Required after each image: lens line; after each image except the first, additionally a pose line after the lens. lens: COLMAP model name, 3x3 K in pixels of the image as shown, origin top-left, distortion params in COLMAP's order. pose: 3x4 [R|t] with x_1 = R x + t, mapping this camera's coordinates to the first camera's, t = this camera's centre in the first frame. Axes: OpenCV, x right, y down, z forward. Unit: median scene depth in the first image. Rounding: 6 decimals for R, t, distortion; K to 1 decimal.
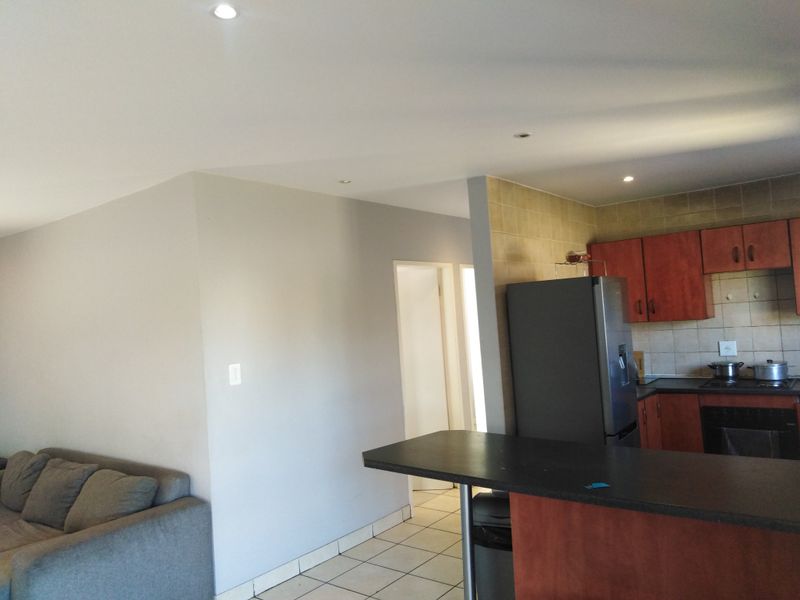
lens RADIAL K [[592.0, 0, 400.0], [0, 592.0, 300.0], [0, 0, 1]] dist [0.001069, 0.002646]
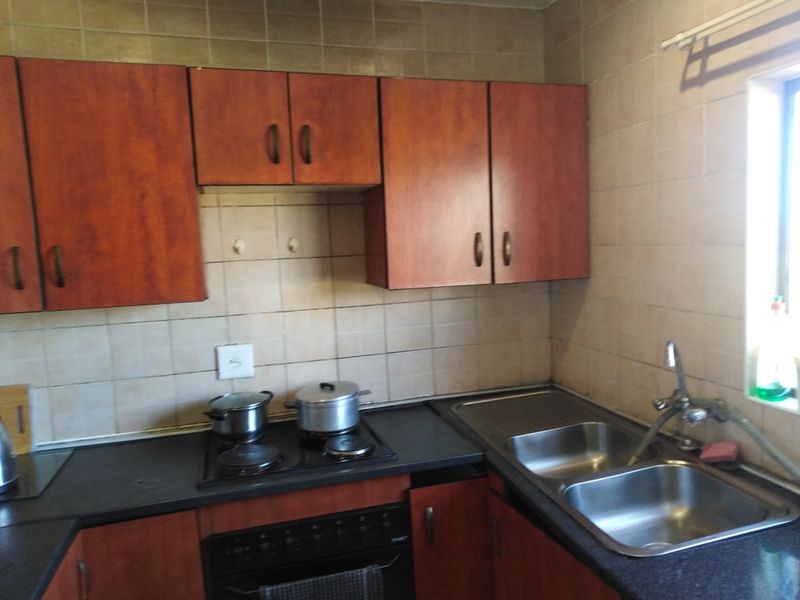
lens RADIAL K [[575.3, 0, 400.0], [0, 575.3, 300.0], [0, 0, 1]] dist [0.002131, 0.001578]
pose [[0.565438, -0.041247, 0.823759, 0.244703], [-0.026638, 0.997315, 0.068222, 0.001738], [-0.824360, -0.060518, 0.562821, 0.601853]]
